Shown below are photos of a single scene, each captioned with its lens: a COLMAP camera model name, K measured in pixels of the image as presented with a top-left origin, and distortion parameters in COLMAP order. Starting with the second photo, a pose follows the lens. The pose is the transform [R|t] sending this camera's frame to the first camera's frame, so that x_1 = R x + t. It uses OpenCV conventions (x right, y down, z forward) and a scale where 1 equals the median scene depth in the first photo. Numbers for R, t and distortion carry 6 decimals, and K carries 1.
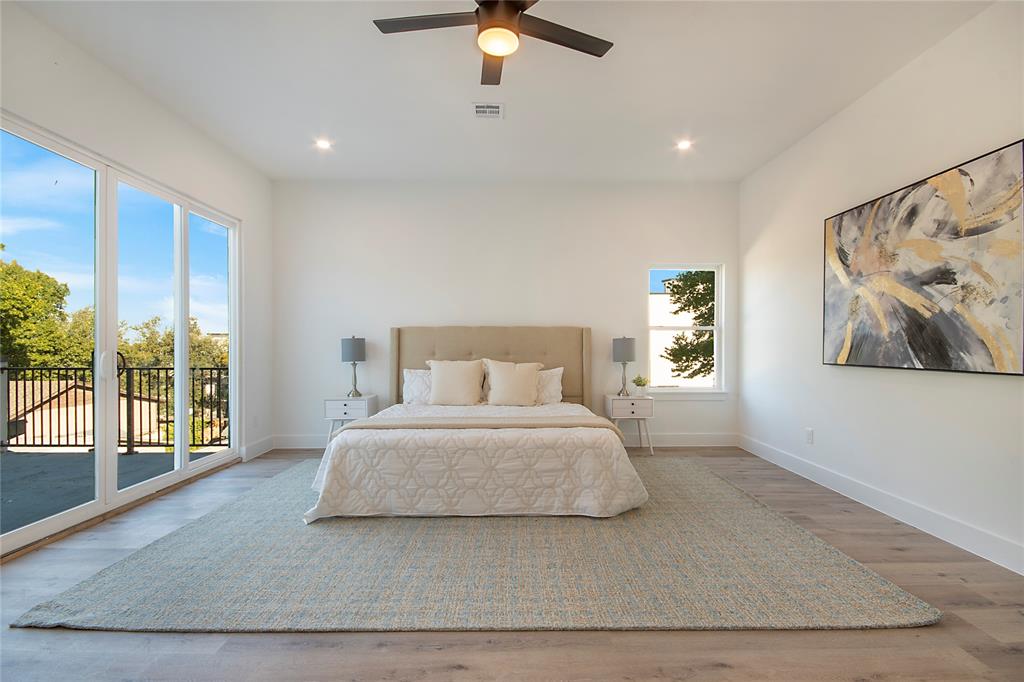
lens RADIAL K [[457.7, 0, 516.1], [0, 457.7, 348.5], [0, 0, 1]] dist [-0.001273, -0.000397]
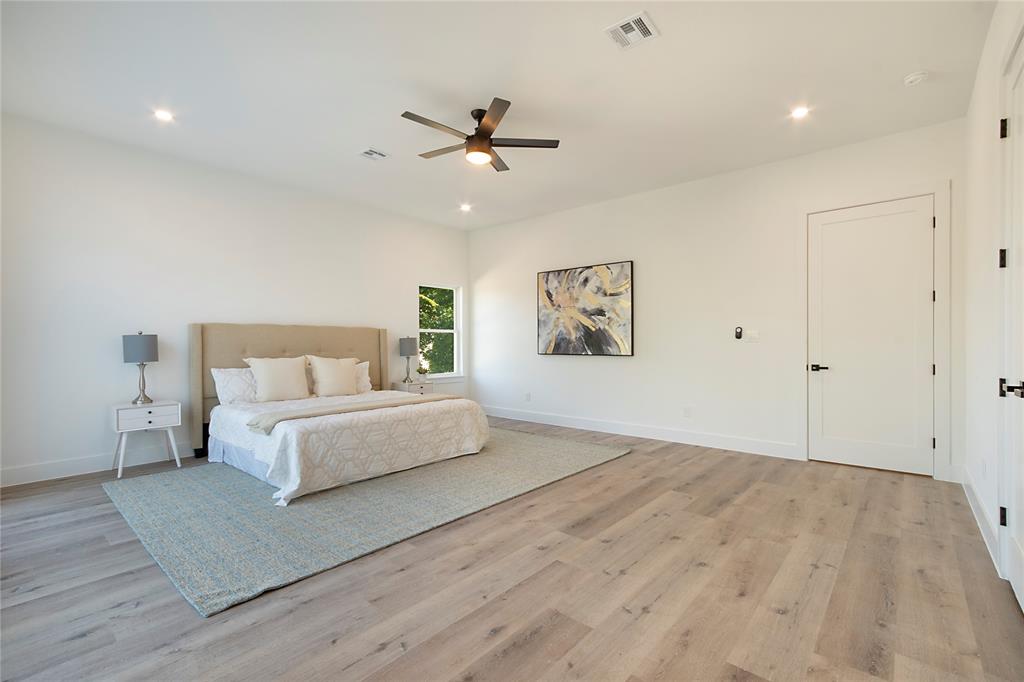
lens RADIAL K [[457.7, 0, 516.1], [0, 457.7, 348.5], [0, 0, 1]] dist [-0.001273, -0.000397]
pose [[0.660096, -0.007493, 0.751144, -0.862497], [0.003597, 0.999970, 0.006814, 0.000007], [-0.751172, -0.001796, 0.660104, -0.134780]]
